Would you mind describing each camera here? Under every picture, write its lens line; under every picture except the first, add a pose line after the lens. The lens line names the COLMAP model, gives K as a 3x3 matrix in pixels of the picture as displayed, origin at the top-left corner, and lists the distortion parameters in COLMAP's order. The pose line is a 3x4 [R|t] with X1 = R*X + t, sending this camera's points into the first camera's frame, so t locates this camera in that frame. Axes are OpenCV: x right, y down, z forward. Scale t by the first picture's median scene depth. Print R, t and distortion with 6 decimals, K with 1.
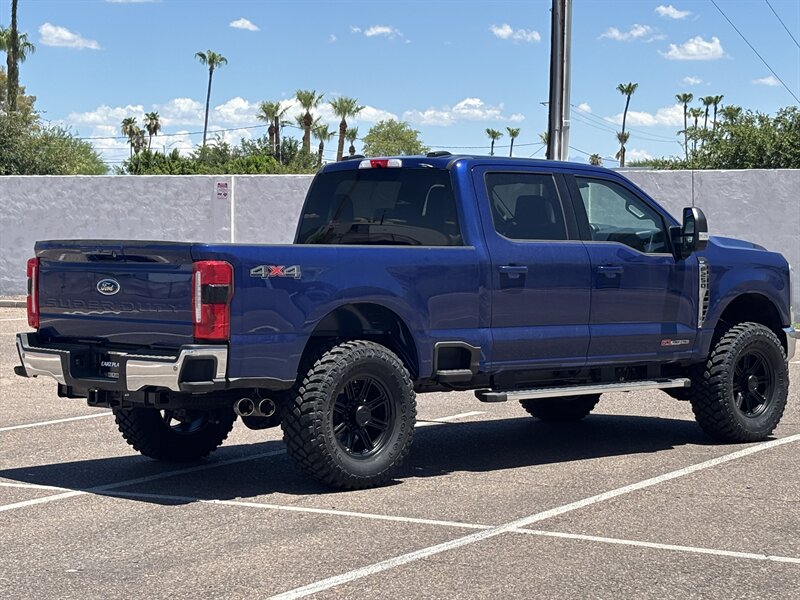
lens RADIAL K [[1839.9, 0, 400.0], [0, 1839.9, 300.0], [0, 0, 1]] dist [0.189885, -0.409538]
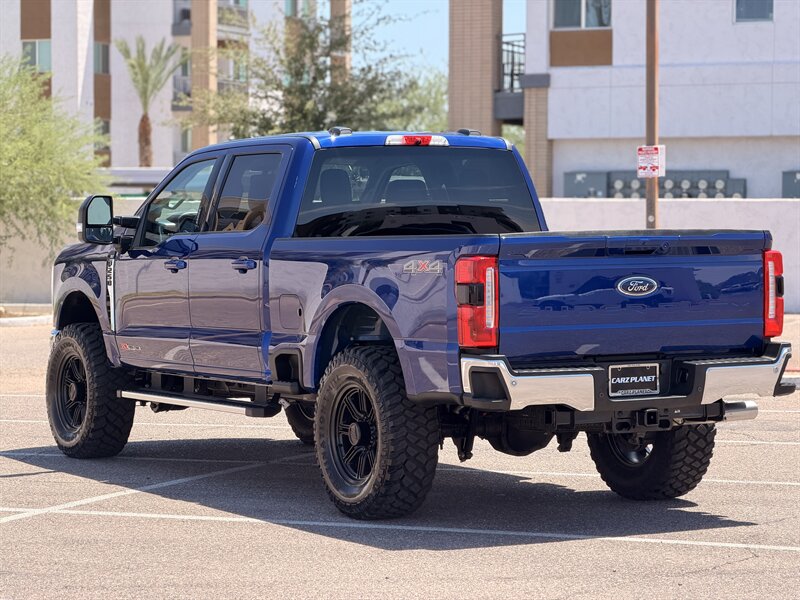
lens RADIAL K [[2408.4, 0, 400.0], [0, 2408.4, 300.0], [0, 0, 1]] dist [0.168278, -0.001168]
pose [[0.252946, -0.036363, 0.966797, -1.057371], [0.042479, 0.998747, 0.026451, -0.029309], [-0.966547, 0.034378, 0.254174, 0.705970]]
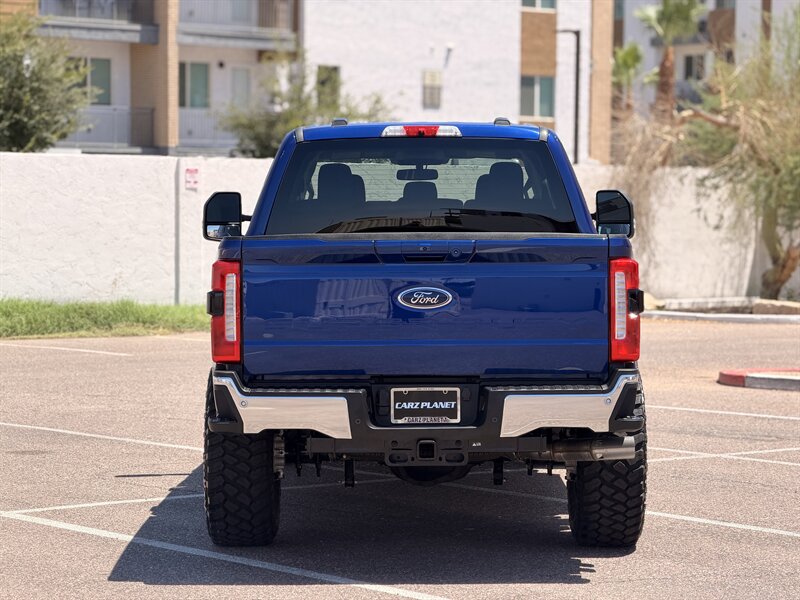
lens RADIAL K [[2408.4, 0, 400.0], [0, 2408.4, 300.0], [0, 0, 1]] dist [0.168278, -0.001168]
pose [[0.693741, -0.028995, 0.719640, -0.720053], [0.030193, 0.999482, 0.011163, -0.014653], [-0.719591, 0.013984, 0.694257, 0.300679]]
